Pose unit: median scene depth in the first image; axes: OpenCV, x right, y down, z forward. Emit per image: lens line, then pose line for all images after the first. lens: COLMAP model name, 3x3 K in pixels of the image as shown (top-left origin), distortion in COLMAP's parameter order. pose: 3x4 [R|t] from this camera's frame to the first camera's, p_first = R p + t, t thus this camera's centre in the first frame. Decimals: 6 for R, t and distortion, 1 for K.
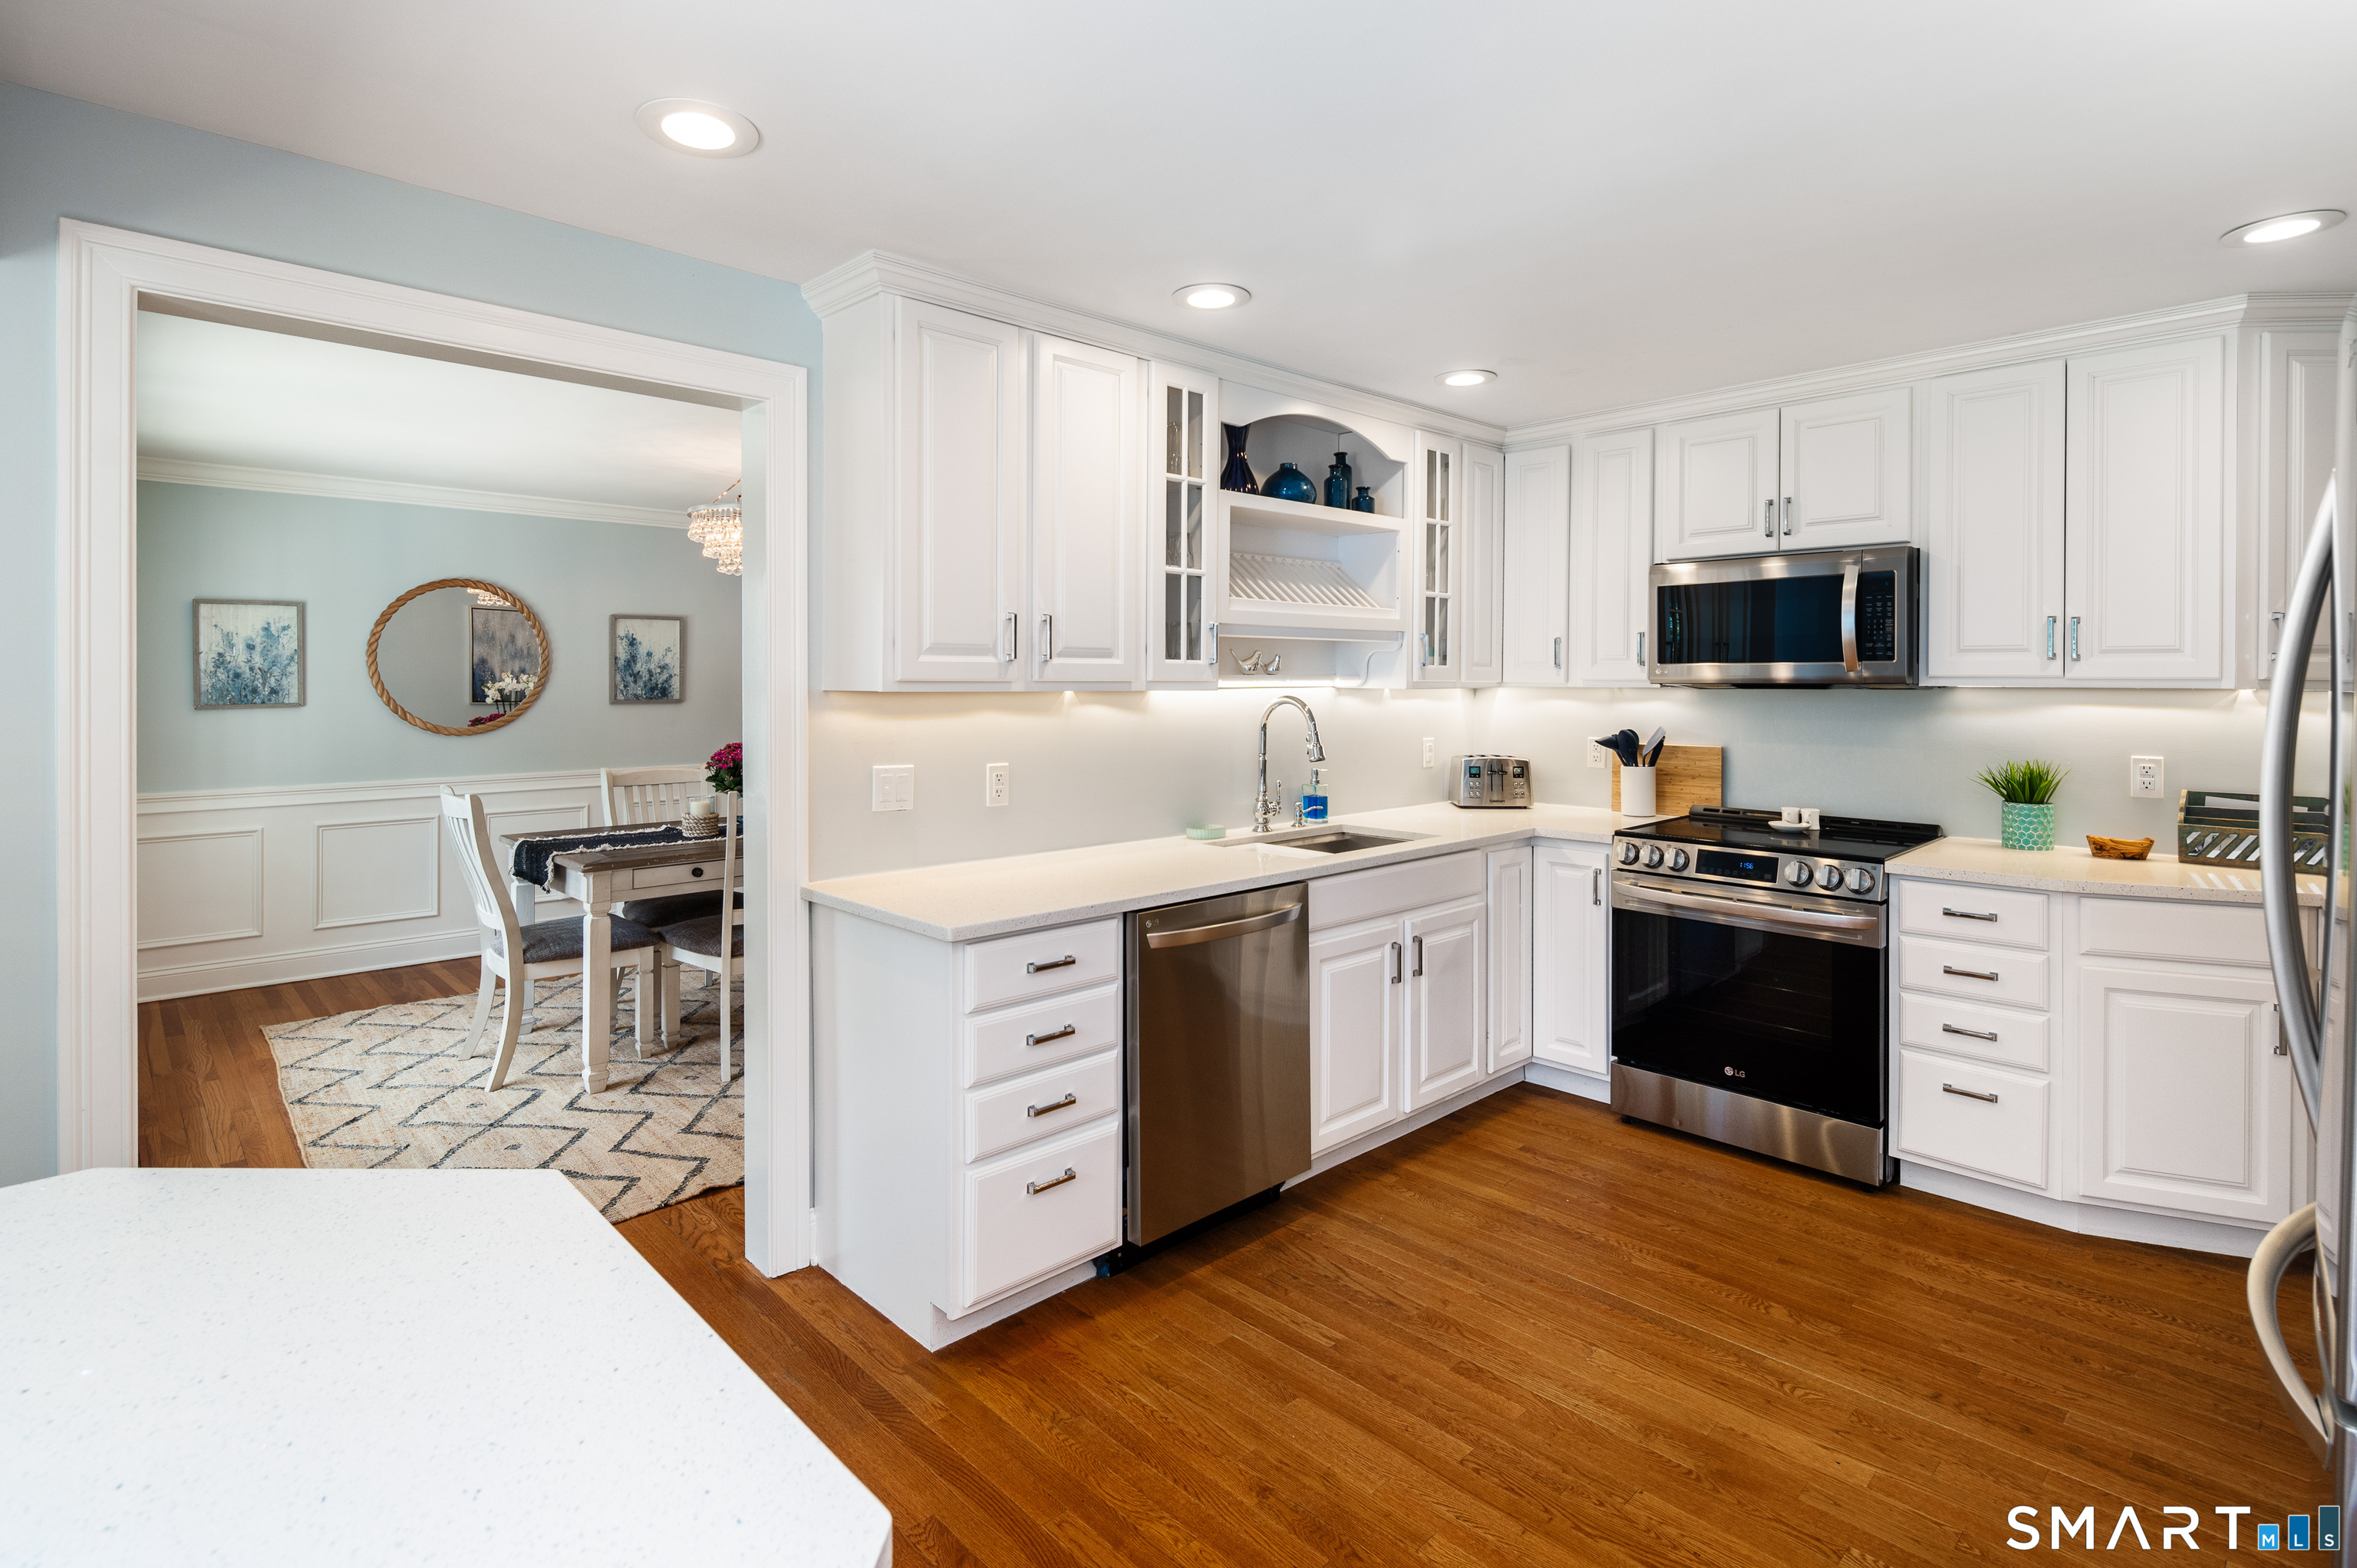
lens RADIAL K [[1150.9, 0, 1183.7], [0, 1150.9, 685.7], [0, 0, 1]] dist [0.010215, 0.000226]
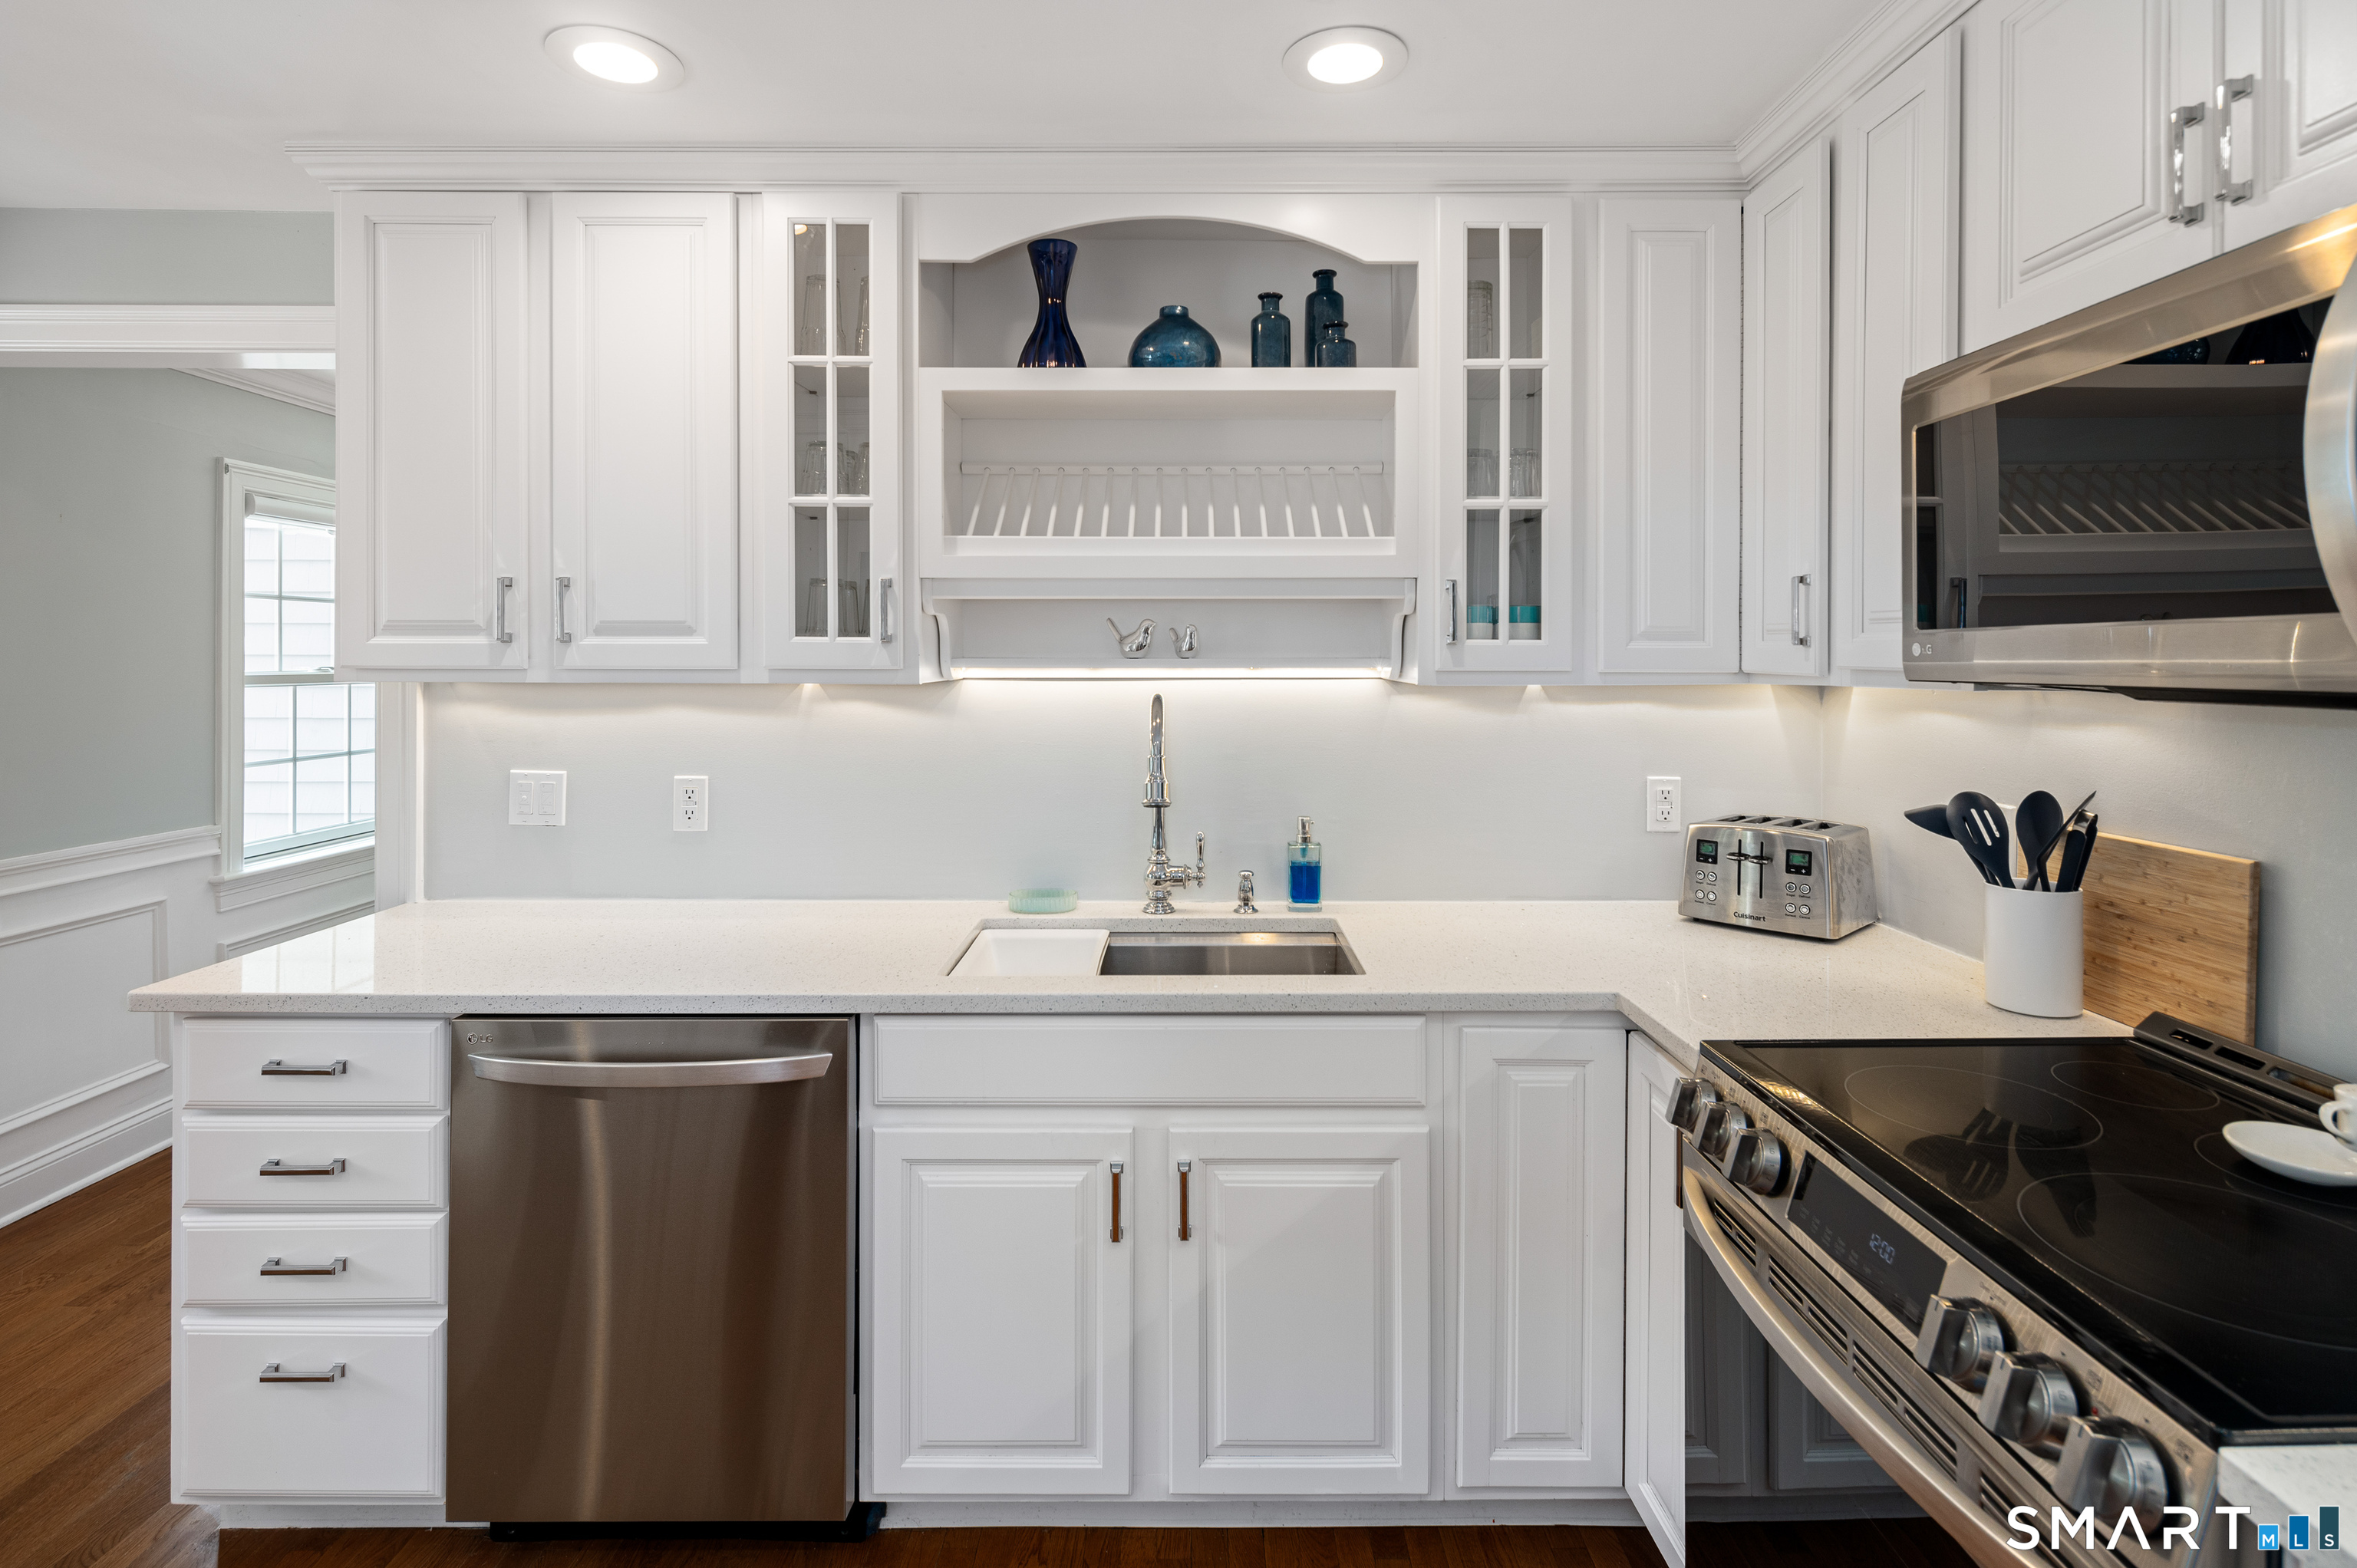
lens RADIAL K [[1222.9, 0, 1183.7], [0, 1222.9, 651.7], [0, 0, 1]] dist [0.003374, 0.000501]
pose [[0.725357, -0.002051, -0.688370, 0.598120], [-0.004604, 0.999959, -0.007830, -0.009260], [0.688358, 0.008849, 0.725317, 0.613037]]
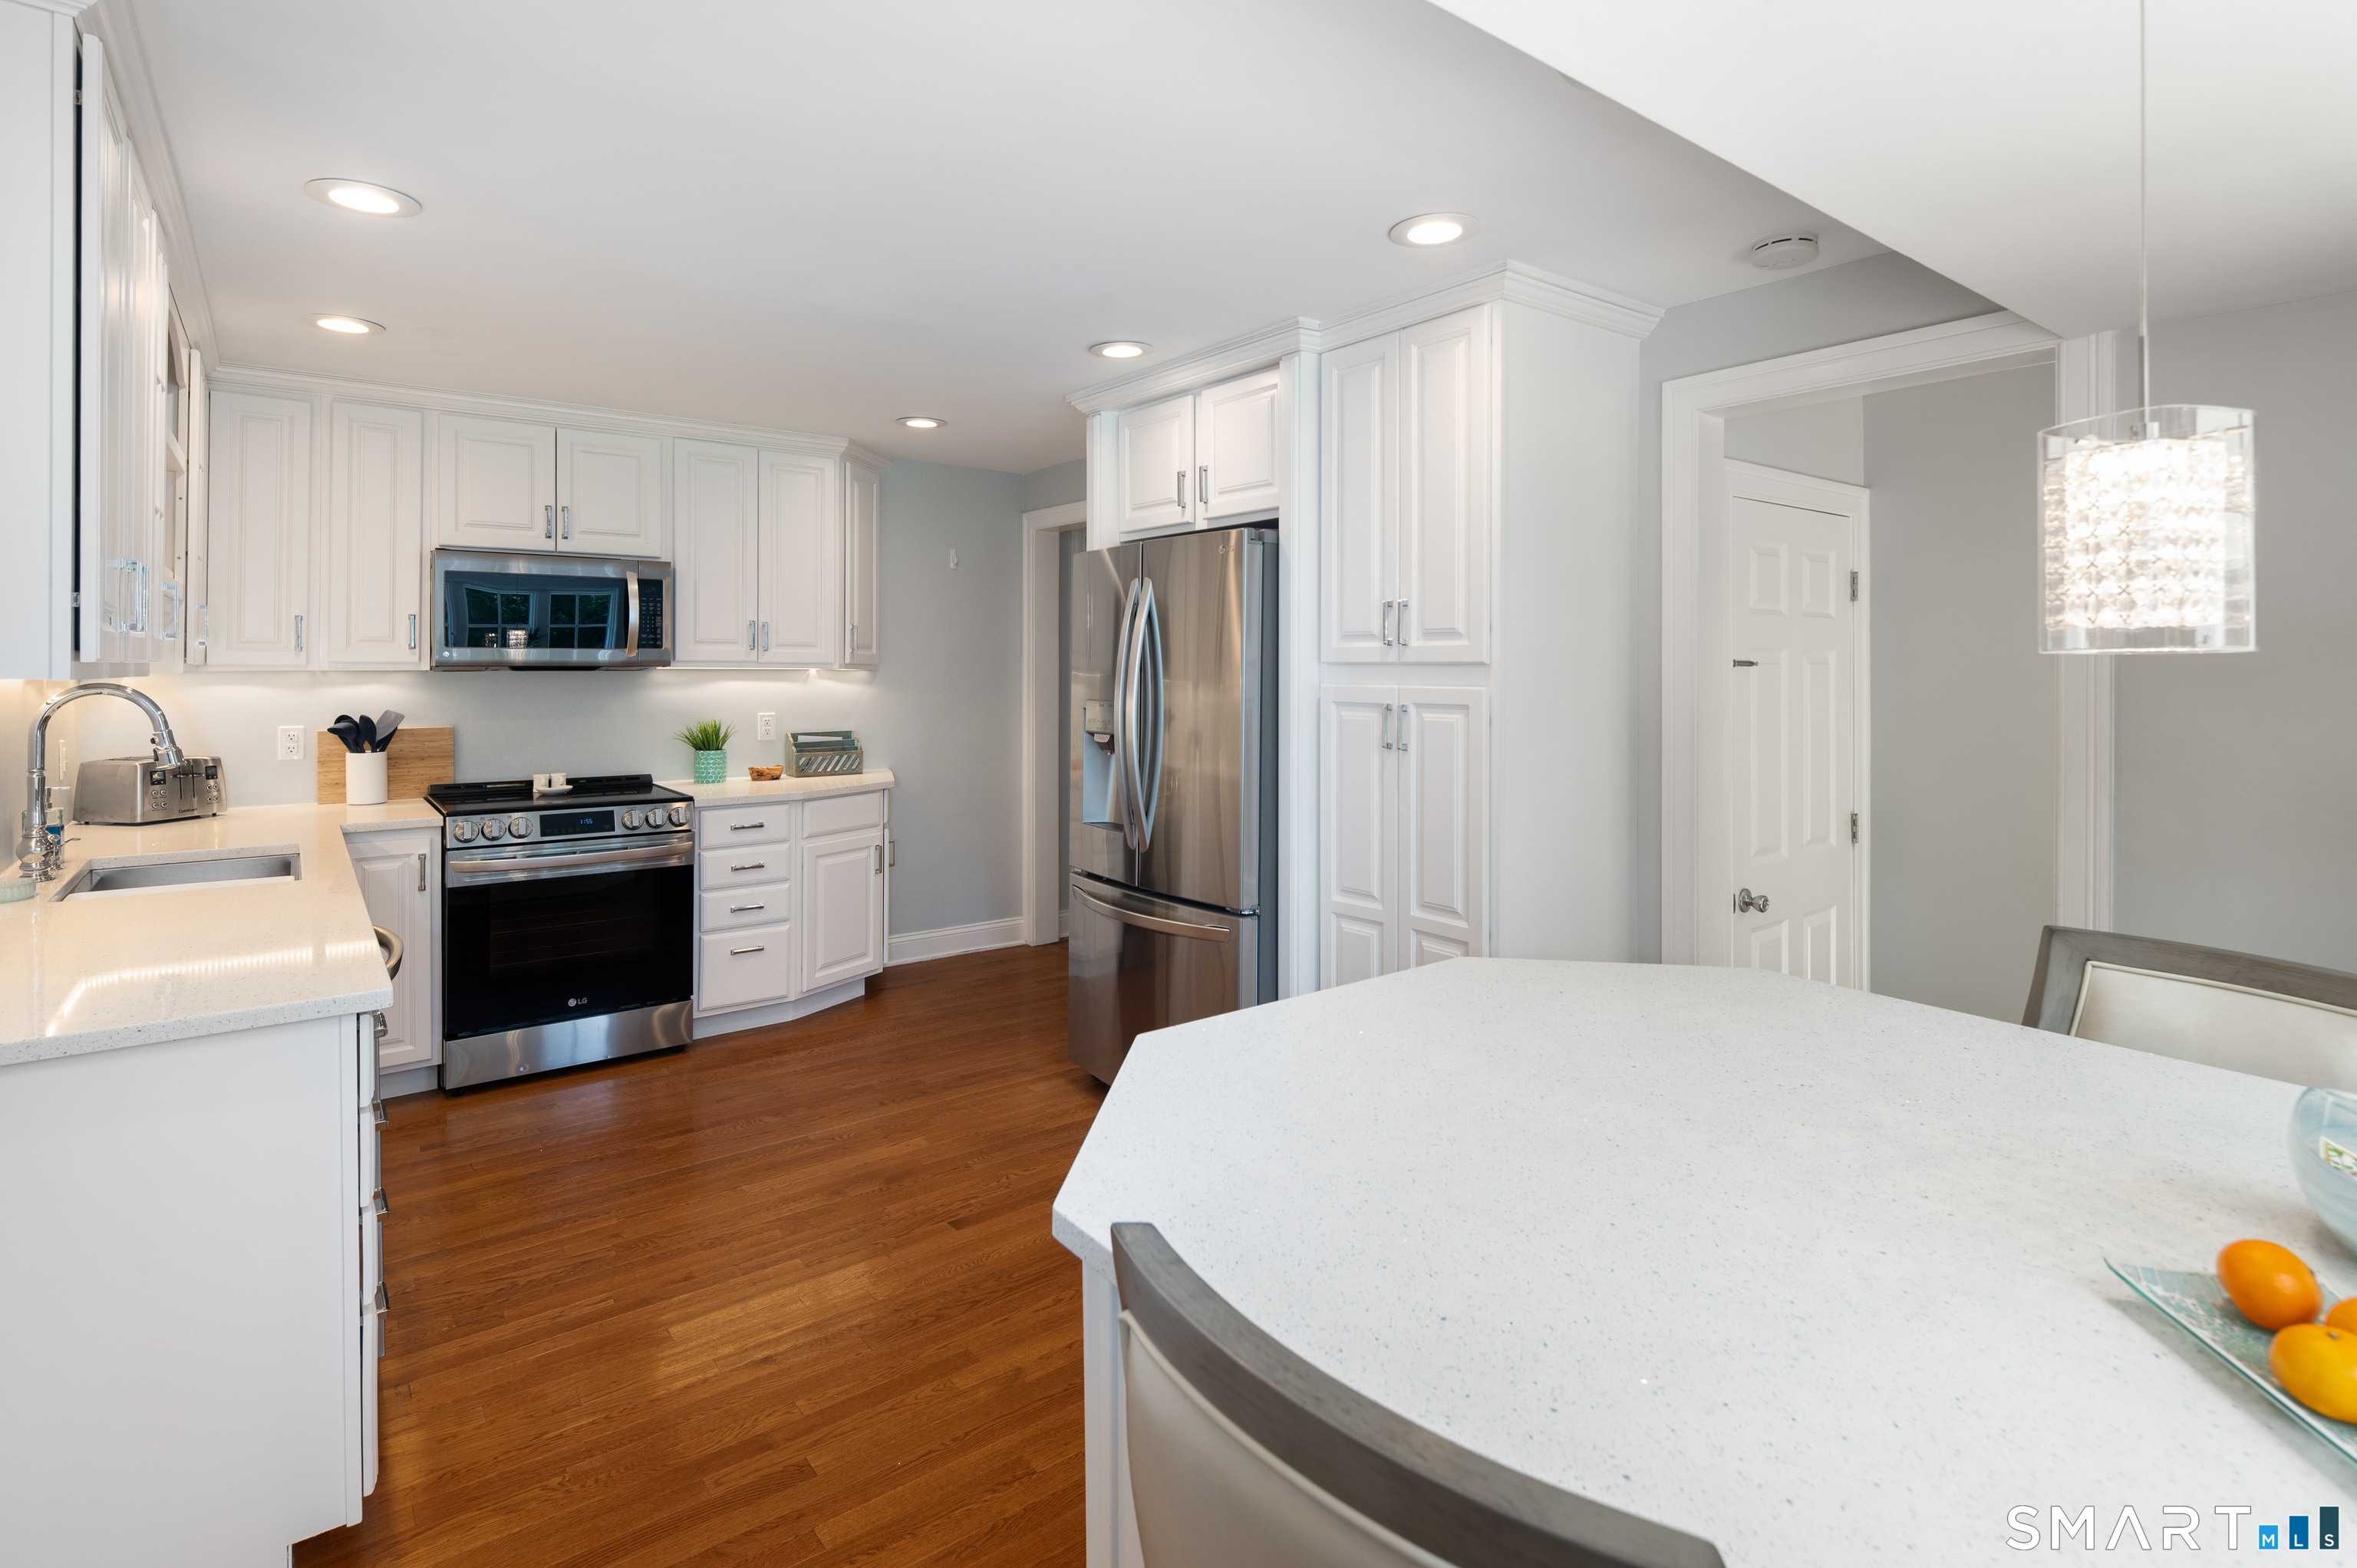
lens RADIAL K [[1150.9, 0, 1183.7], [0, 1150.9, 685.7], [0, 0, 1]] dist [0.010215, 0.000226]
pose [[0.107860, -0.016668, 0.994026, -0.619669], [0.002911, 0.999860, 0.016450, 0.000228], [-0.994162, 0.001119, 0.107893, 0.275647]]
